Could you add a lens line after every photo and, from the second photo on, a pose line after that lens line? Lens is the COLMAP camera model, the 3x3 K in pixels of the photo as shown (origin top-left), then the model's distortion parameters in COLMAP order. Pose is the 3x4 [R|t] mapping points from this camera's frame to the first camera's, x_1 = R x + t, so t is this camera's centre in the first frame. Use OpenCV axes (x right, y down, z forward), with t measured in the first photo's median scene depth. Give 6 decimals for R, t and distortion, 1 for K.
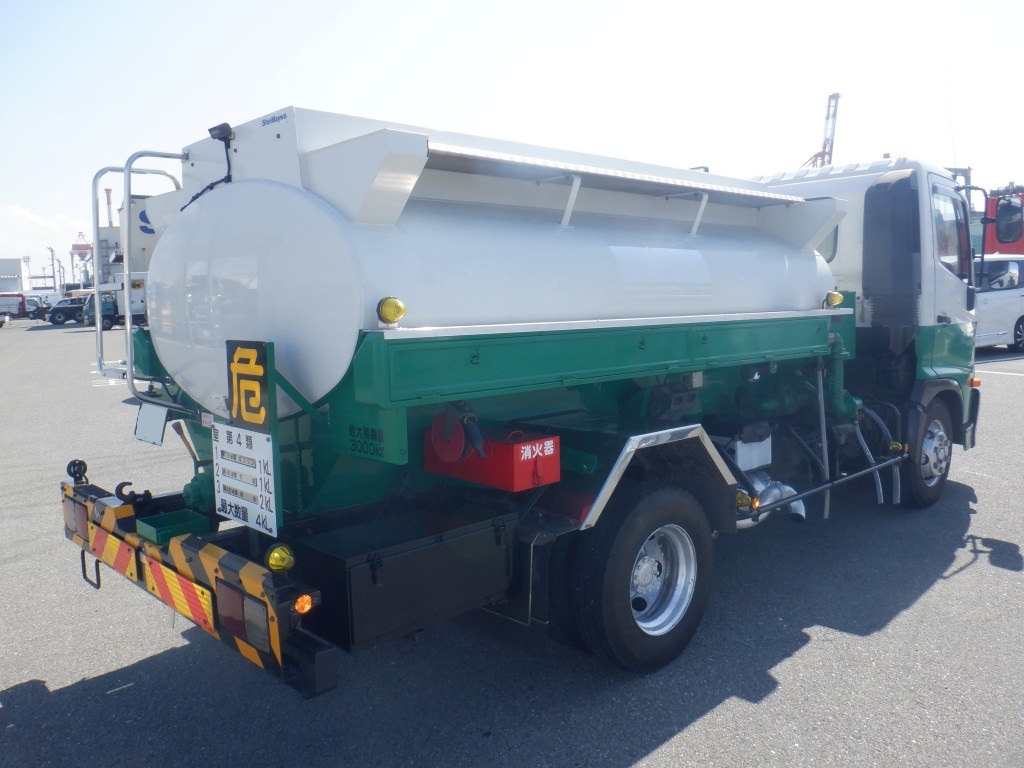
lens RADIAL K [[836.0, 0, 499.0], [0, 836.0, 380.1], [0, 0, 1]] dist [-0.021223, -0.010342]
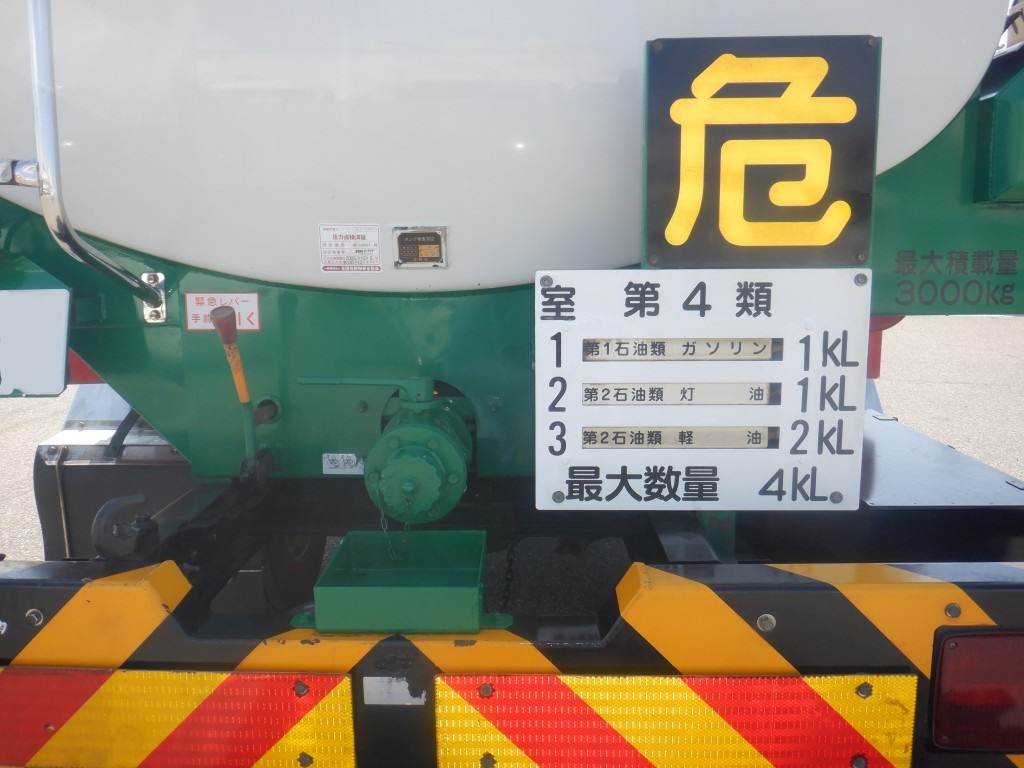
lens RADIAL K [[836.0, 0, 499.0], [0, 836.0, 380.1], [0, 0, 1]] dist [-0.021223, -0.010342]
pose [[0.706917, -0.092940, 0.701164, -0.661048], [0.062754, 0.995661, 0.068707, 0.076932], [-0.704507, -0.004569, 0.709682, 0.786109]]
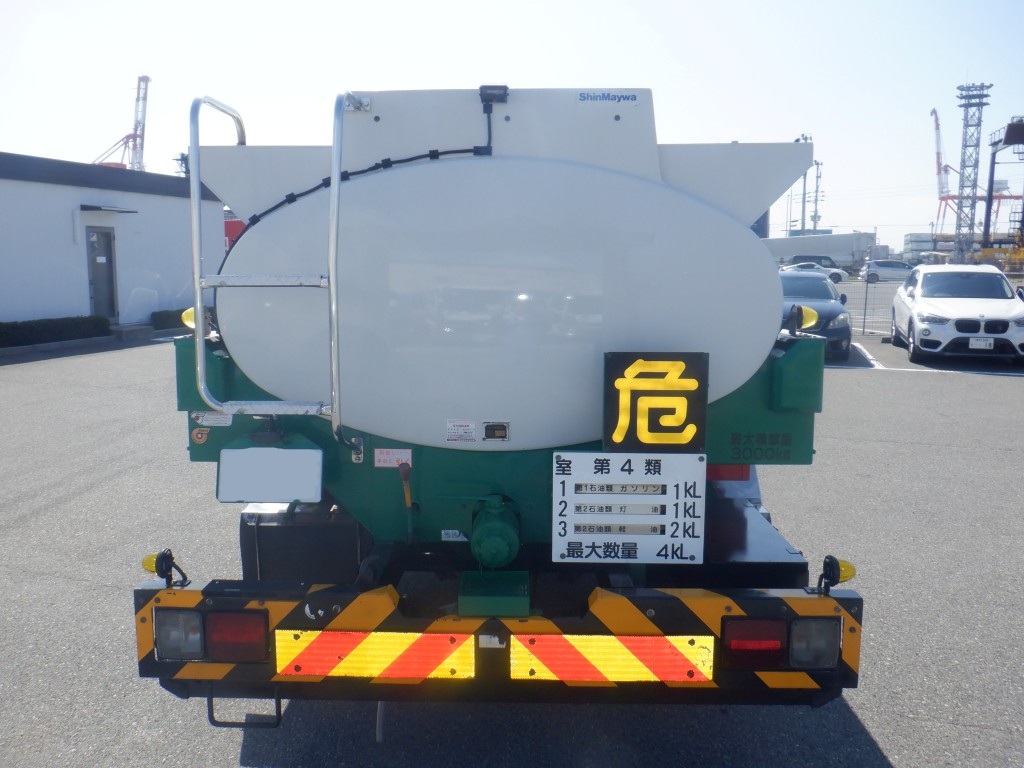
lens RADIAL K [[836.0, 0, 499.0], [0, 836.0, 380.1], [0, 0, 1]] dist [-0.021223, -0.010342]
pose [[0.704600, -0.064224, 0.706692, -1.015454], [0.051959, 0.997892, 0.038883, -0.058880], [-0.707700, 0.009322, 0.706452, 0.480667]]
